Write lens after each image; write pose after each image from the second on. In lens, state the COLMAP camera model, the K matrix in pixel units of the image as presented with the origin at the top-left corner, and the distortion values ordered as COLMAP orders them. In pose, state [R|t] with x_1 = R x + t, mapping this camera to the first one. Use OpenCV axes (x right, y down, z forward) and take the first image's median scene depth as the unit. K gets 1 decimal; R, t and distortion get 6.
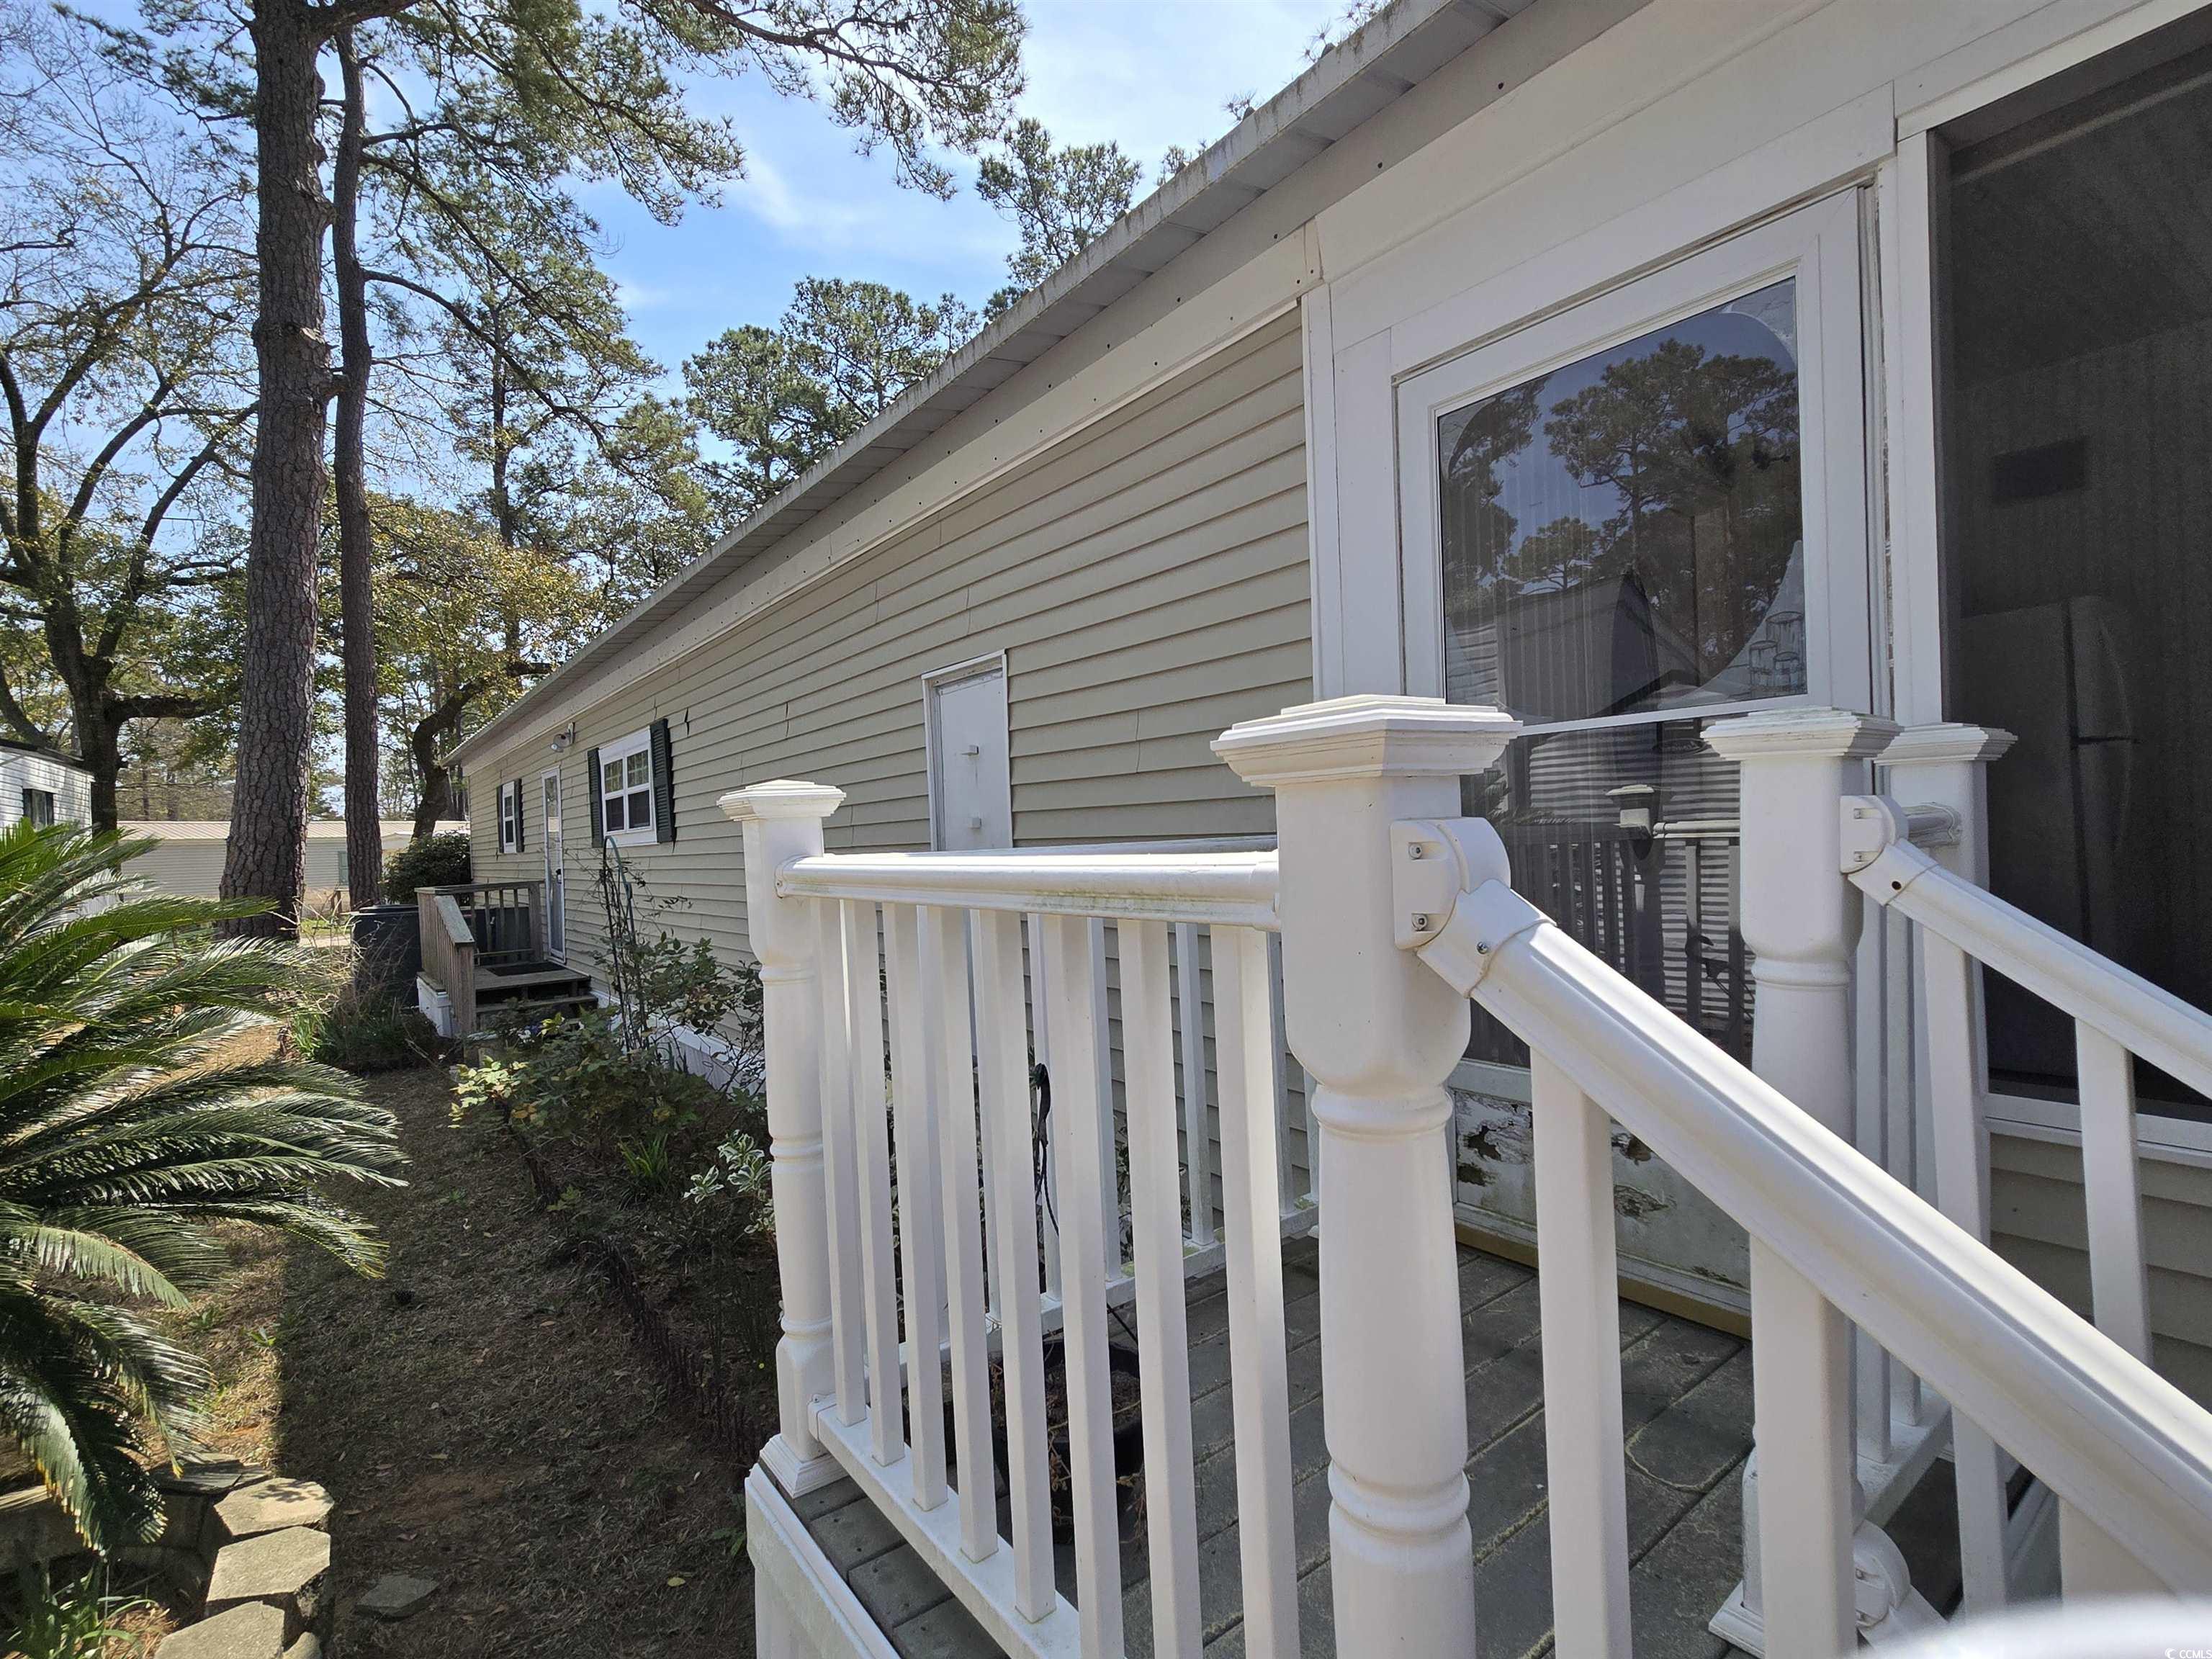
lens RADIAL K [[1019.3, 0, 1108.6], [0, 1019.3, 842.1], [0, 0, 1]] dist [-0.000141, 0.000083]
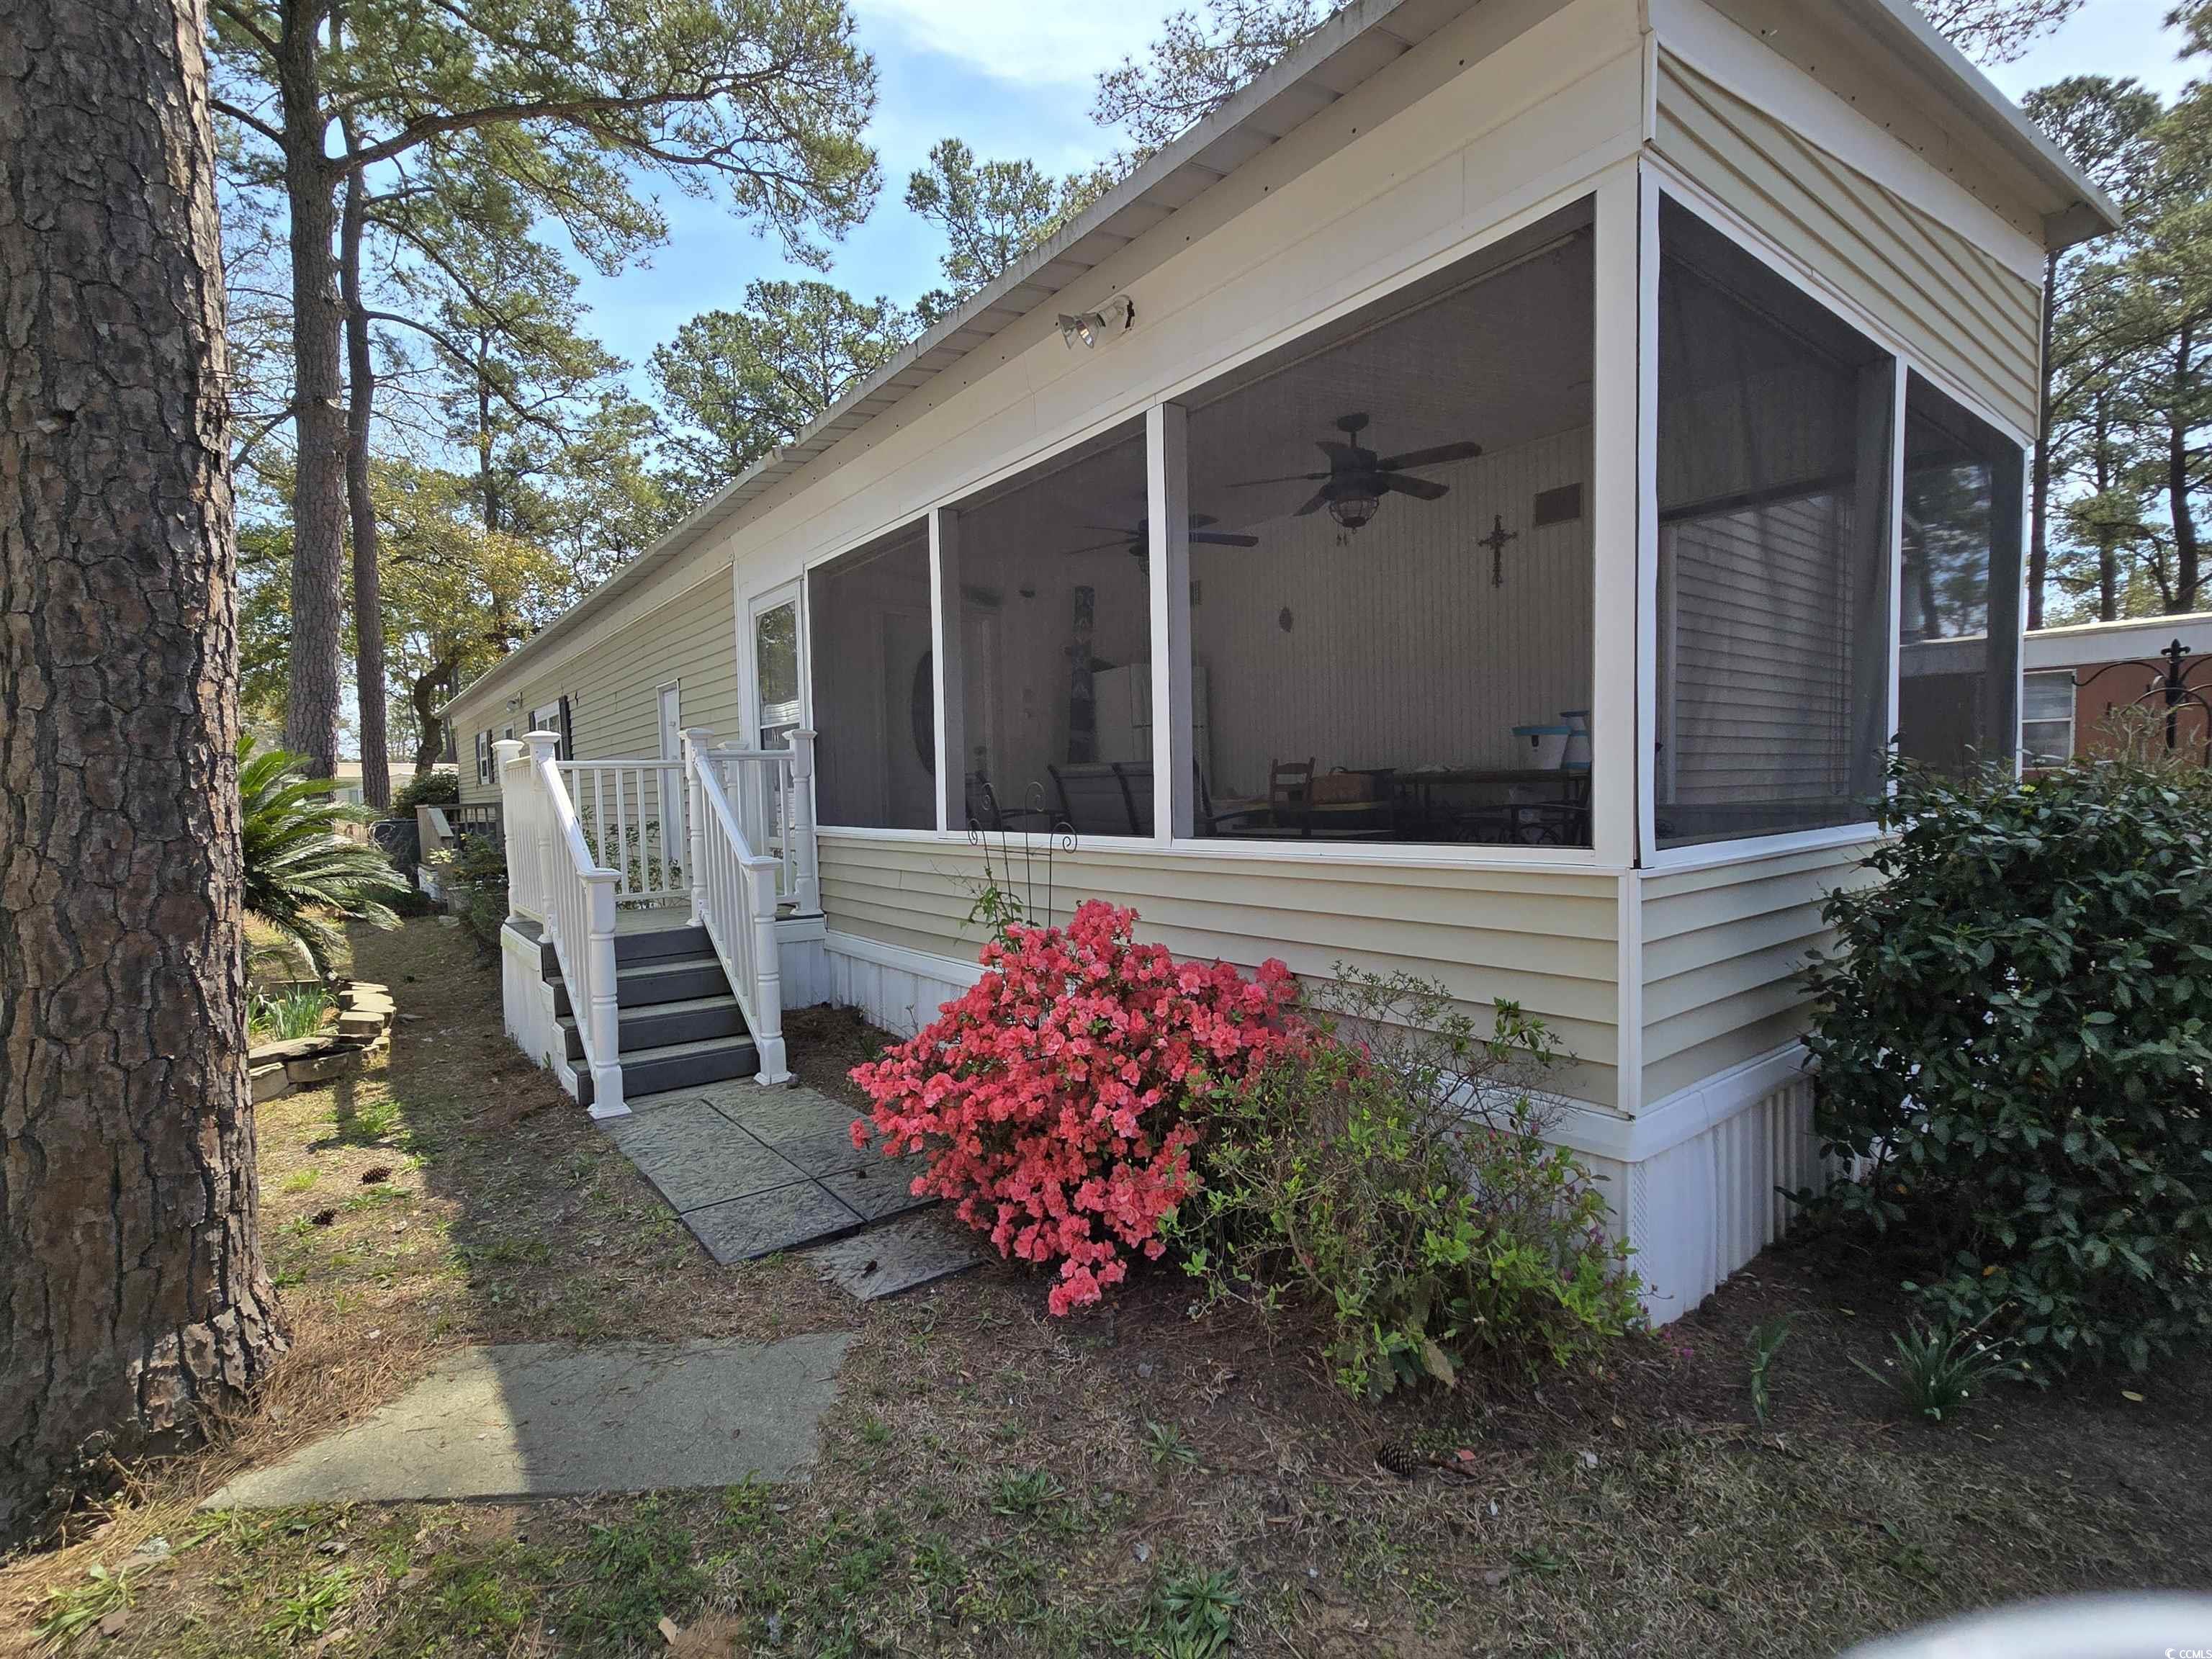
lens RADIAL K [[1016.8, 0, 1093.4], [0, 1016.8, 839.5], [0, 0, 1]] dist [-0.000321, 0.001169]
pose [[0.999847, 0.013070, -0.011653, 0.122863], [-0.012546, 0.998952, 0.044014, 0.007323], [0.012216, -0.043861, 0.998963, -0.177340]]
